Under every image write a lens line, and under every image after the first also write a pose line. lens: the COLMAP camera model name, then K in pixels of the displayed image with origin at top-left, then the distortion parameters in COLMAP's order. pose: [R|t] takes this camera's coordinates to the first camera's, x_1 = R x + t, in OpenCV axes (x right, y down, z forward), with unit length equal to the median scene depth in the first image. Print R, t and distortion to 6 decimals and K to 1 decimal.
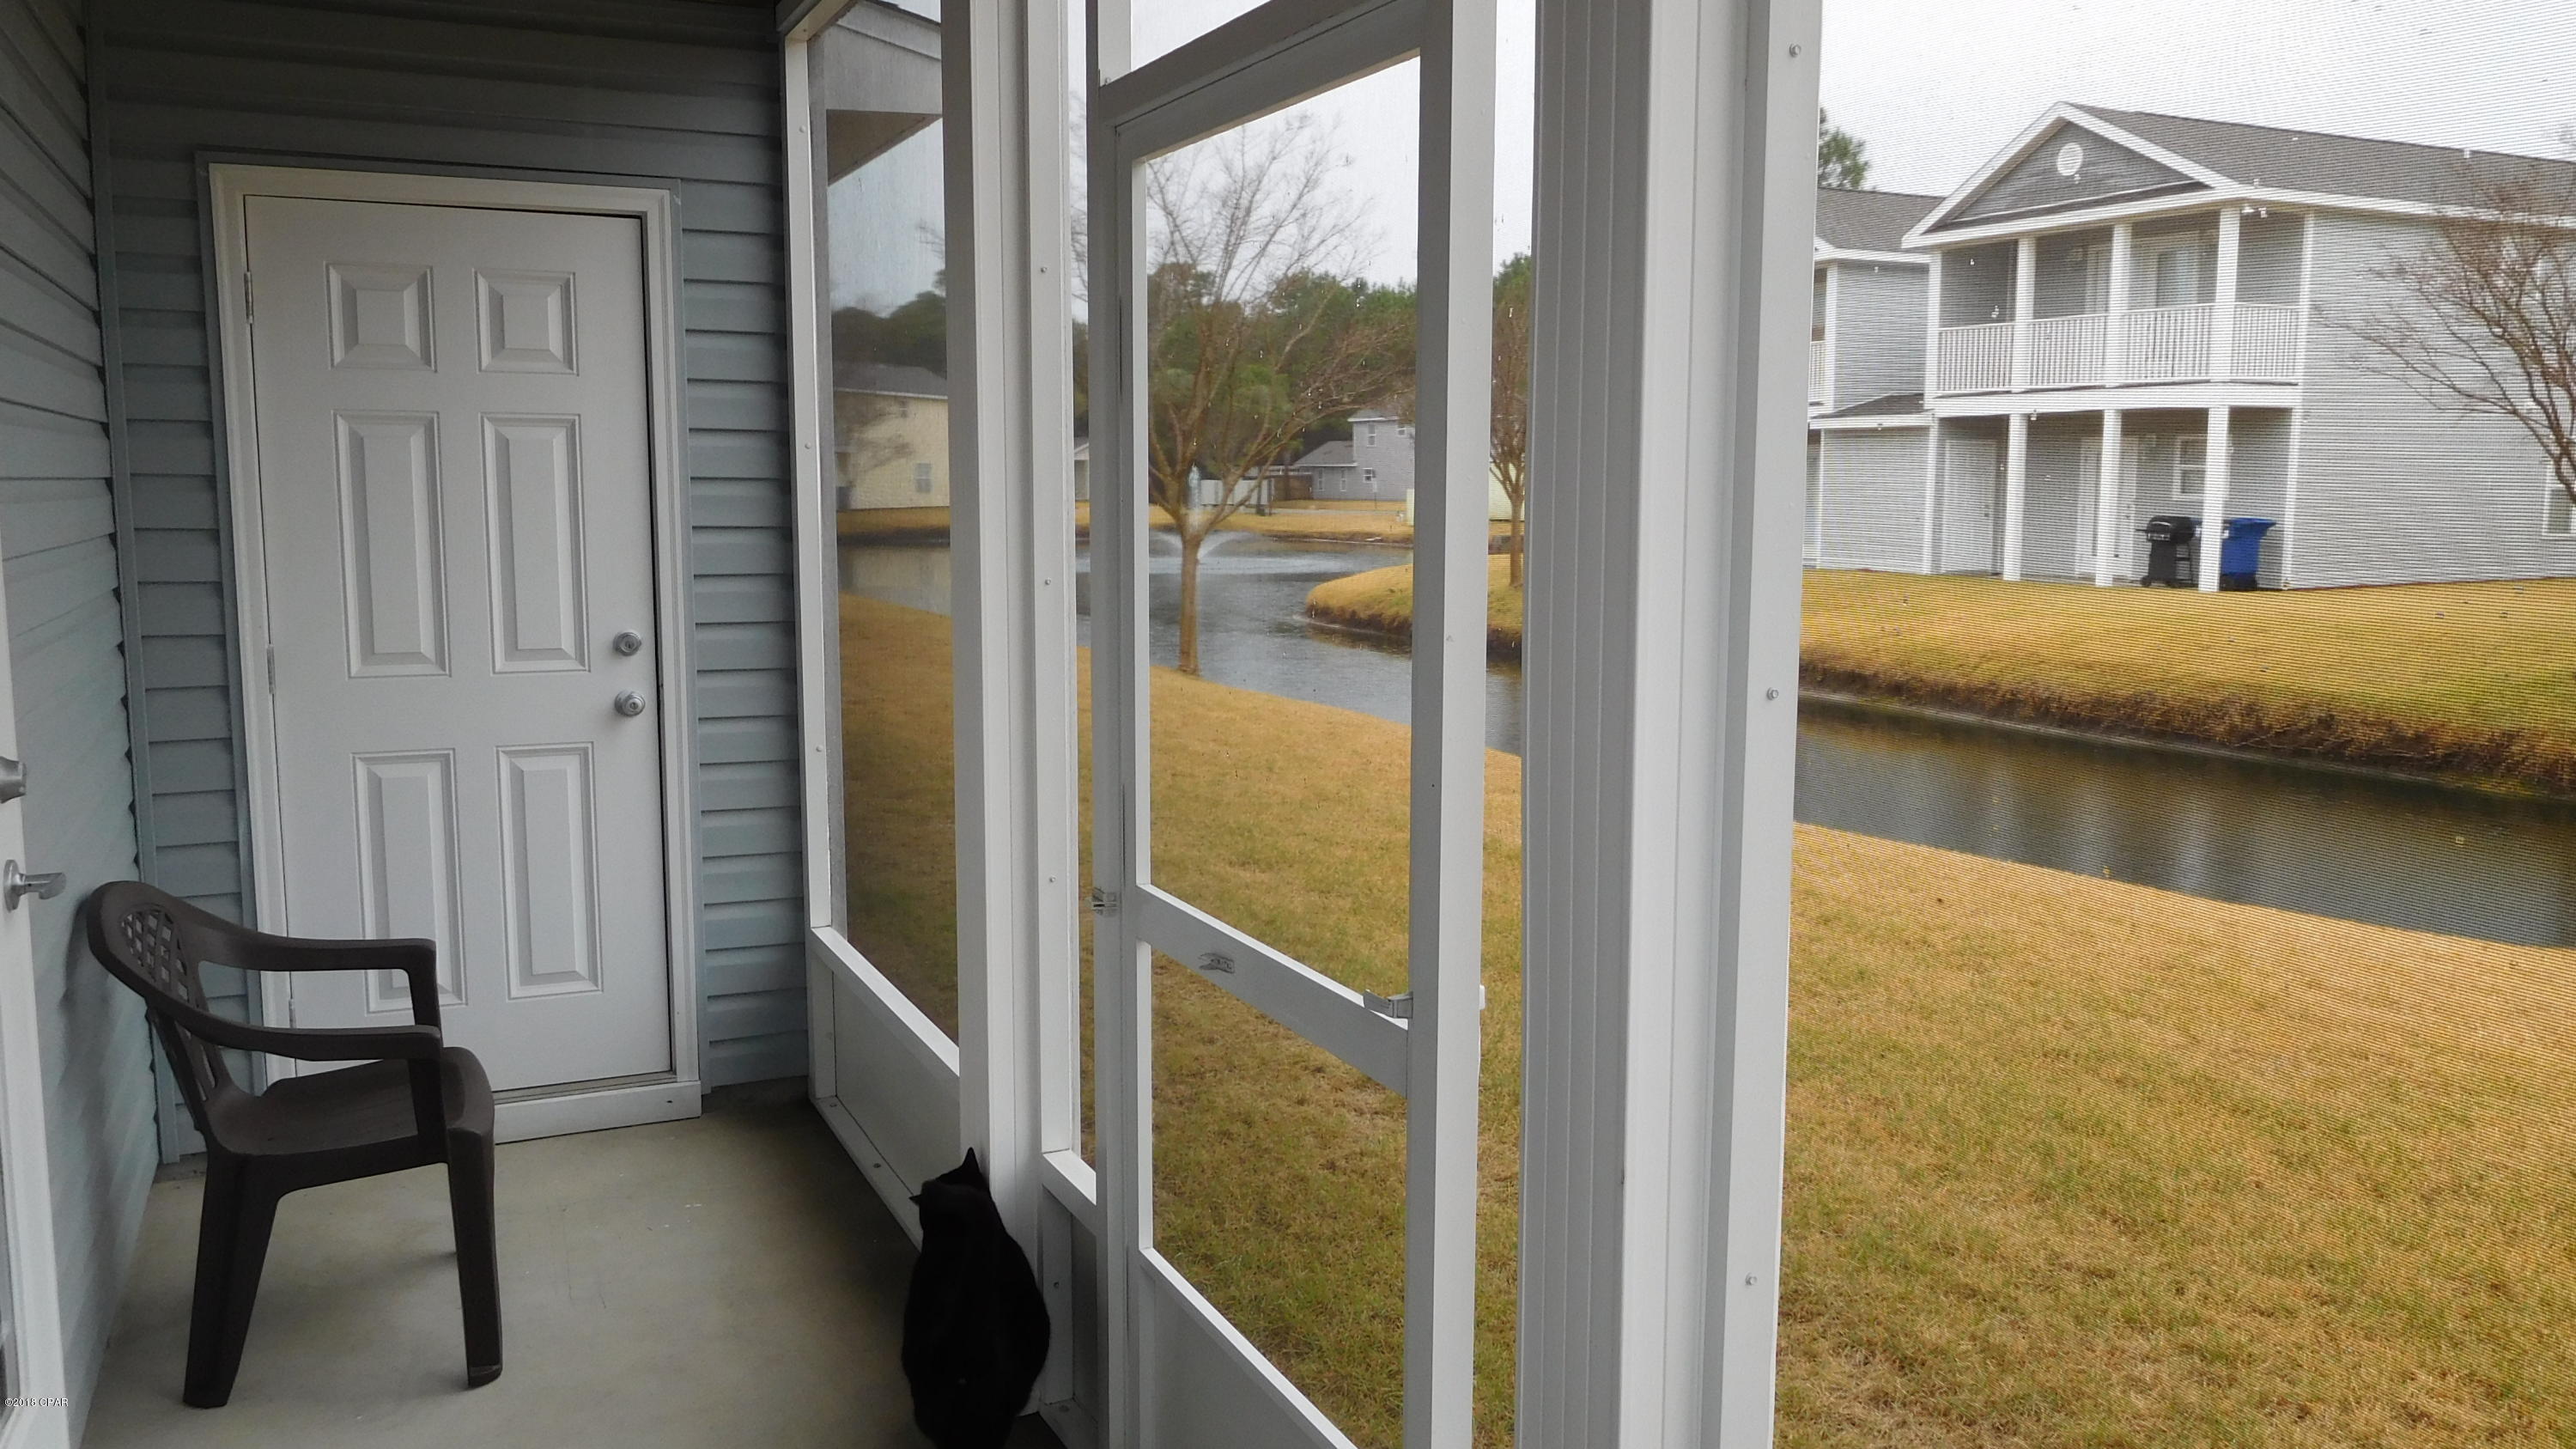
lens RADIAL K [[1927.0, 0, 1291.0], [0, 1927.0, 733.5], [0, 0, 1]] dist [-0.019262, 0.004901]
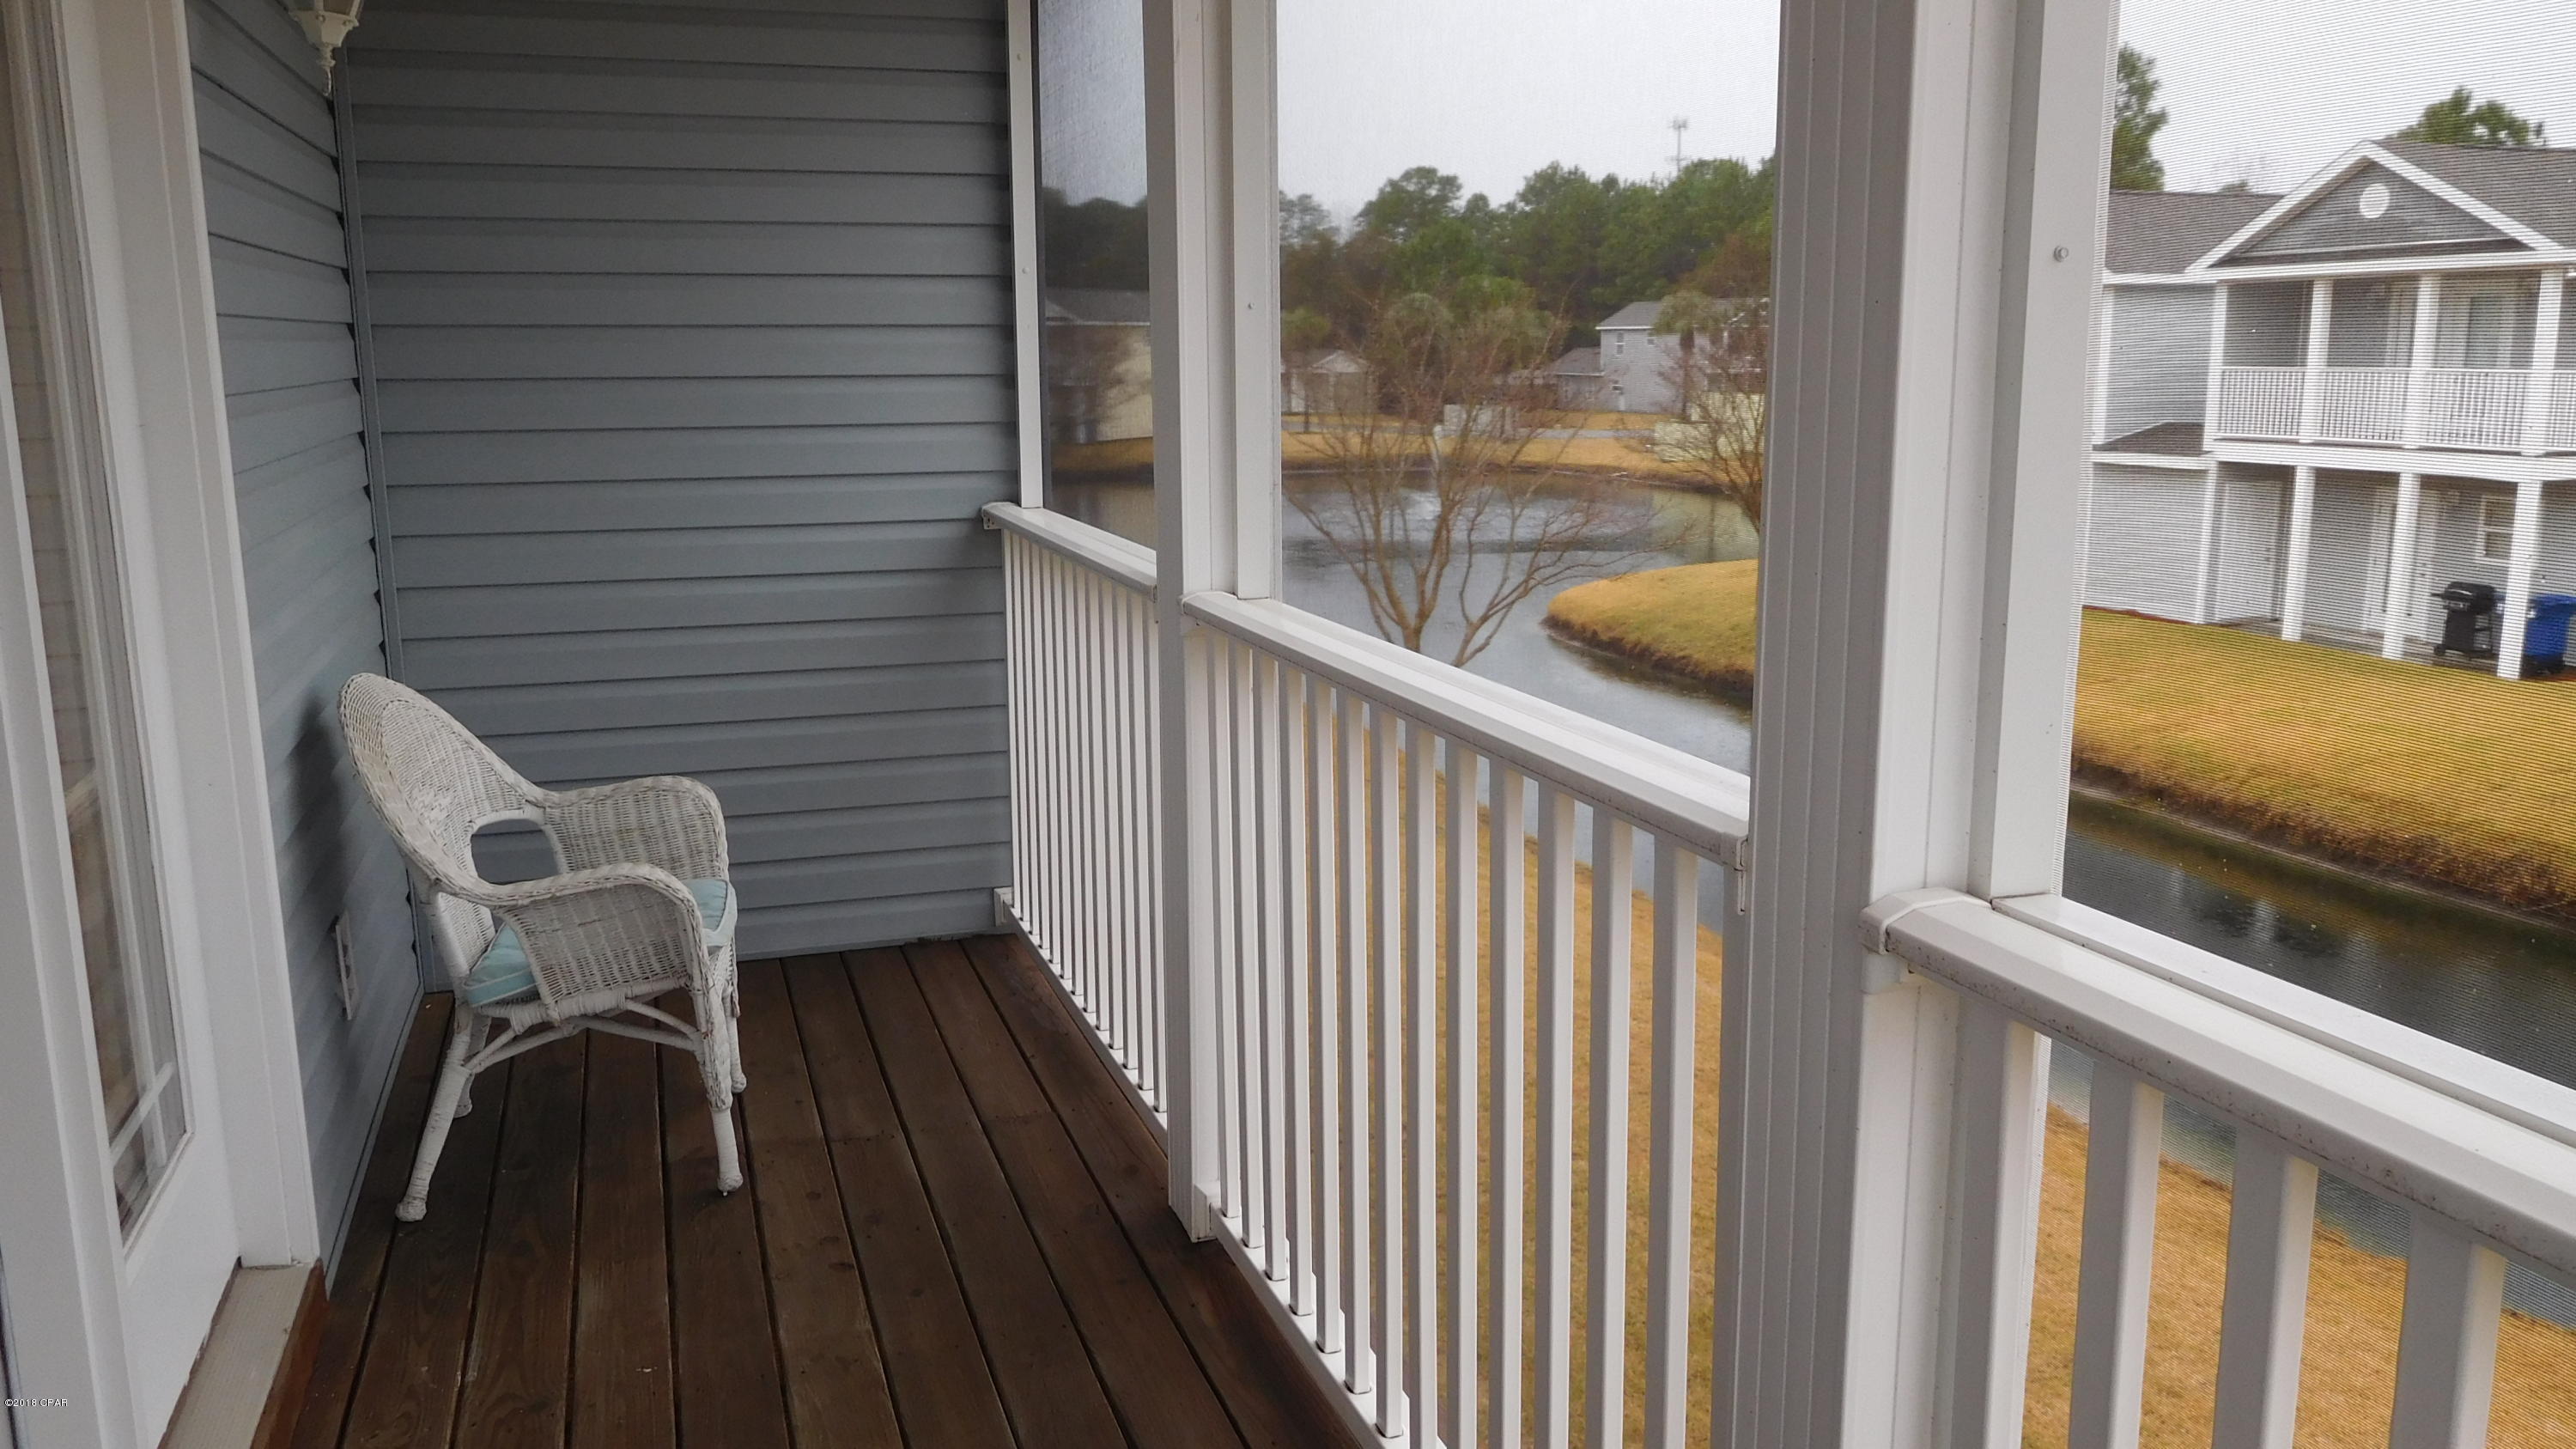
lens RADIAL K [[1927.0, 0, 1291.0], [0, 1927.0, 733.5], [0, 0, 1]] dist [-0.019262, 0.004901]
pose [[0.992165, 0.015740, -0.123943, 0.002133], [-0.007686, 0.997843, 0.065192, -0.145747], [0.124701, -0.063729, 0.990146, -0.010541]]
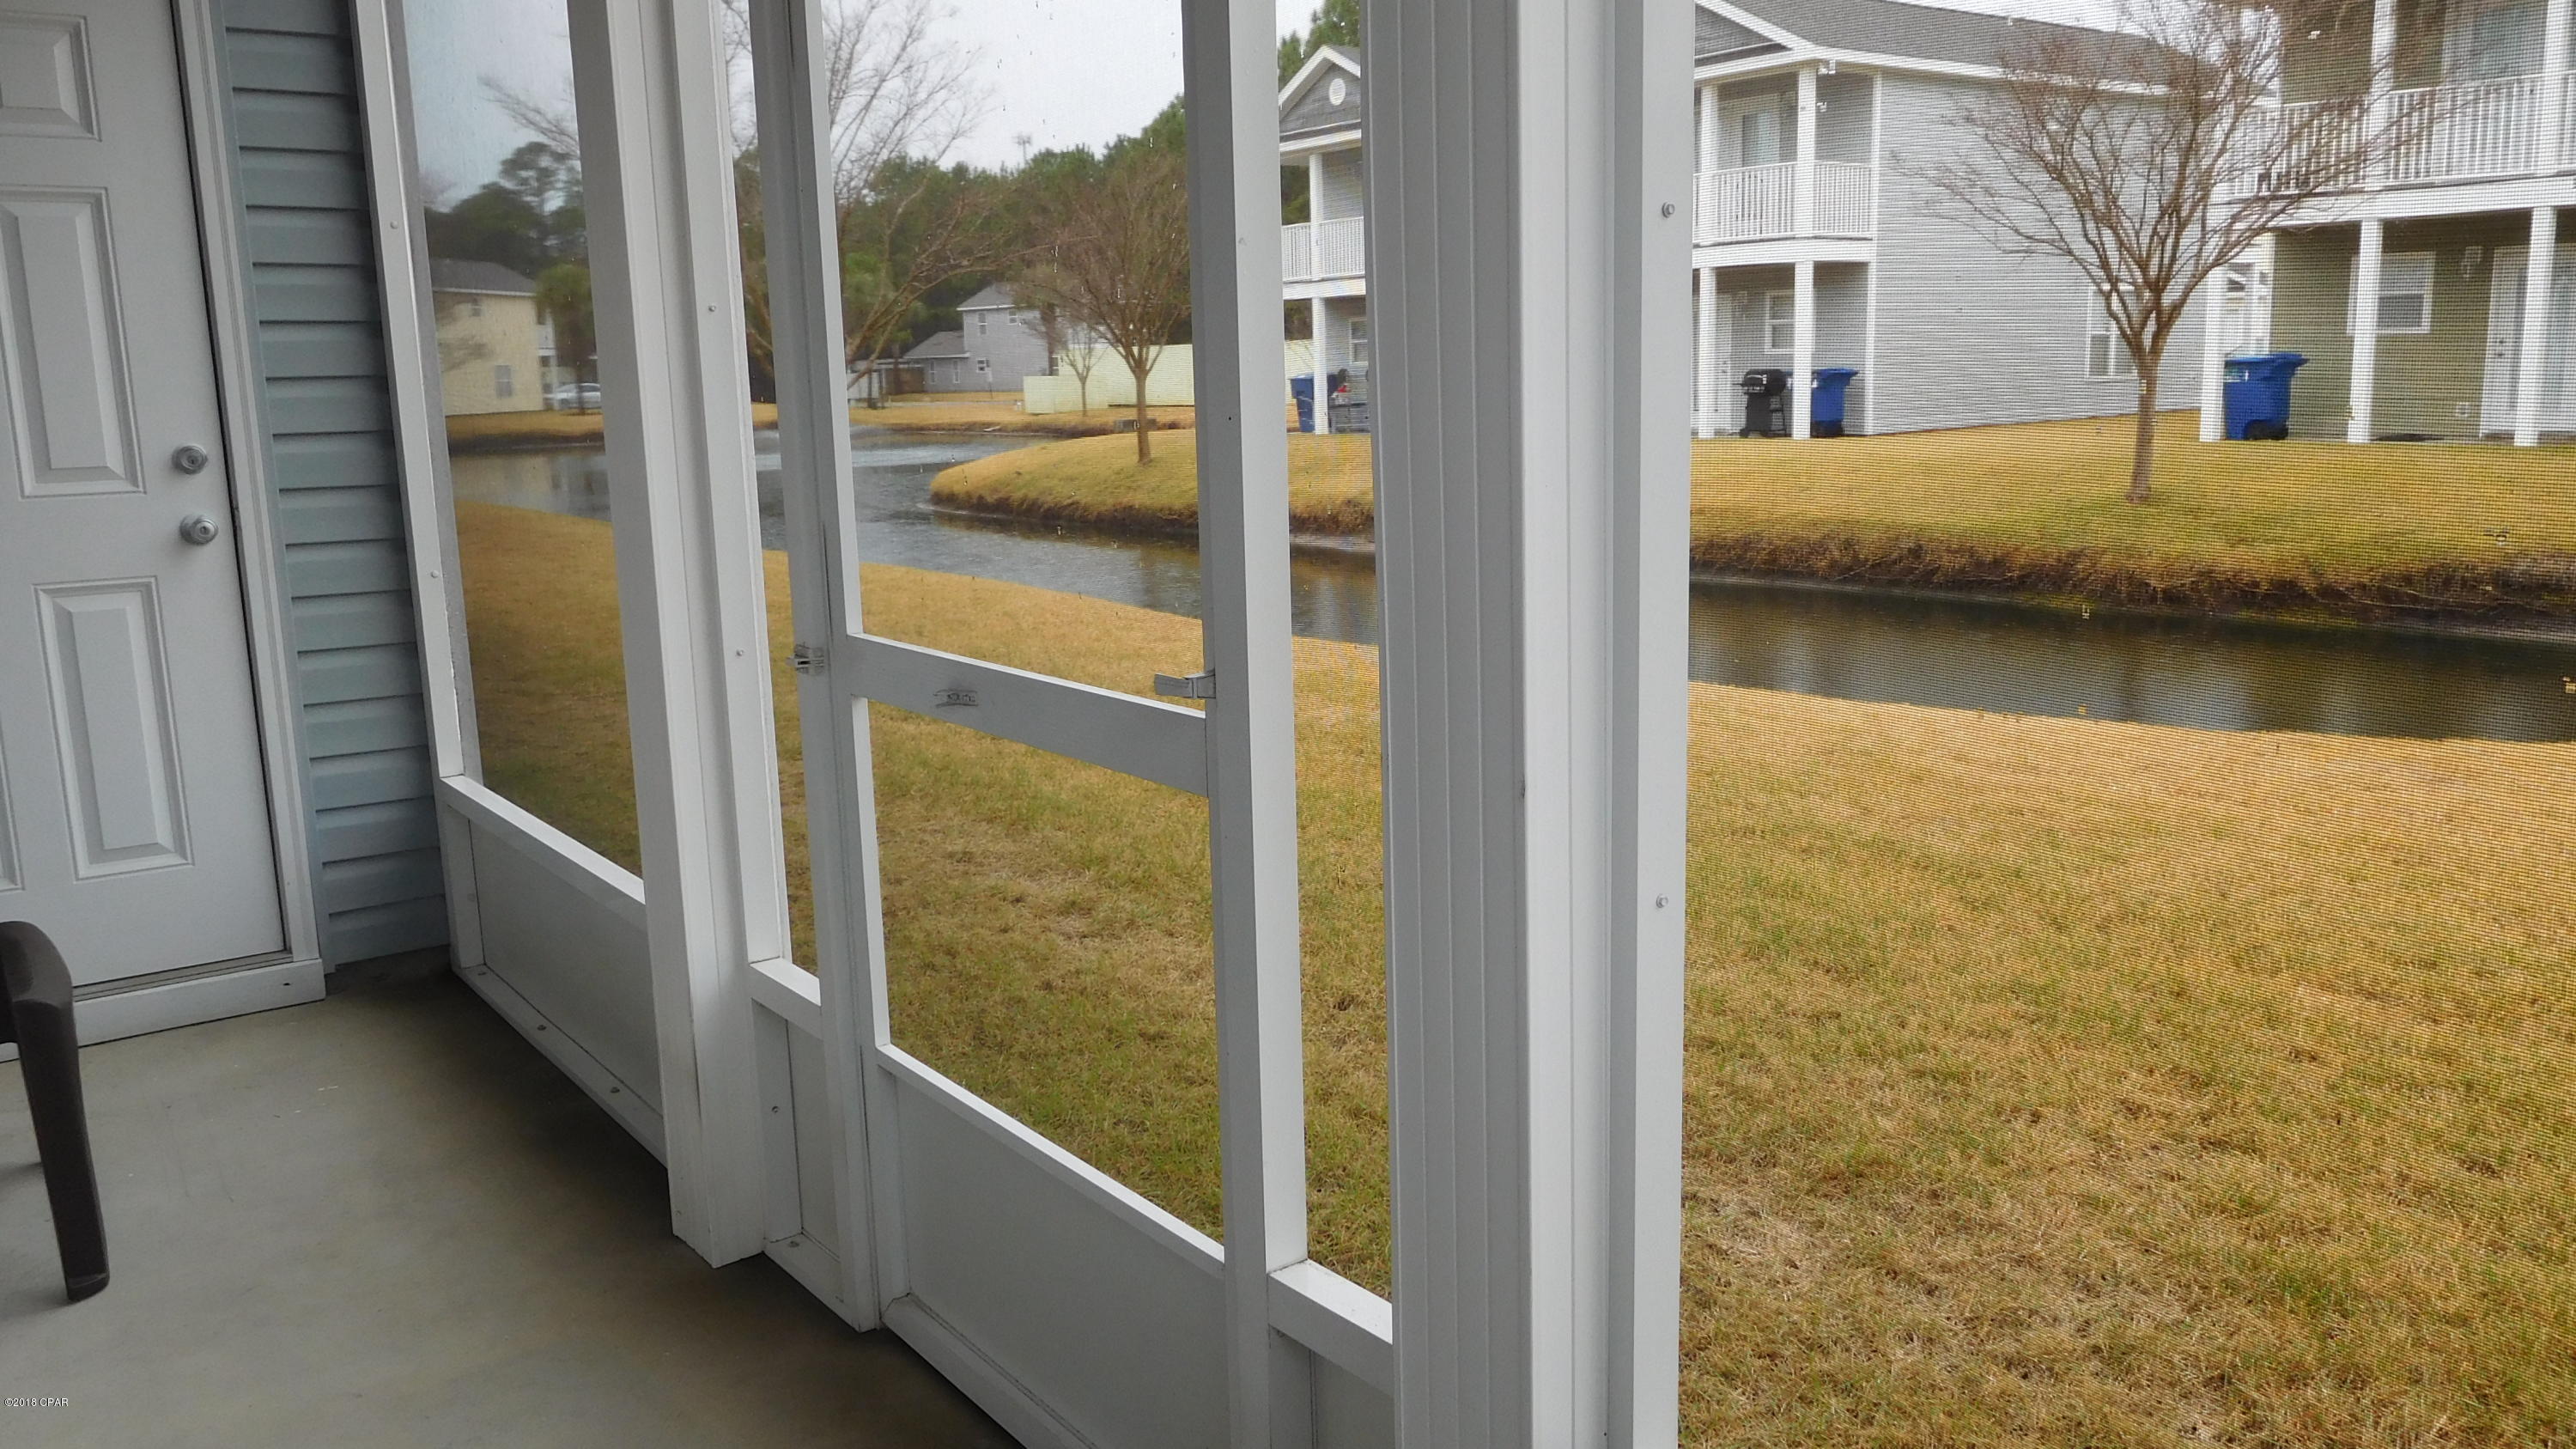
lens RADIAL K [[1927.0, 0, 1291.0], [0, 1927.0, 733.5], [0, 0, 1]] dist [-0.019262, 0.004901]
pose [[0.980187, -0.064254, 0.187361, -0.007003], [0.053779, 0.996720, 0.060474, 0.011548], [-0.190632, -0.049200, 0.980428, 0.013659]]
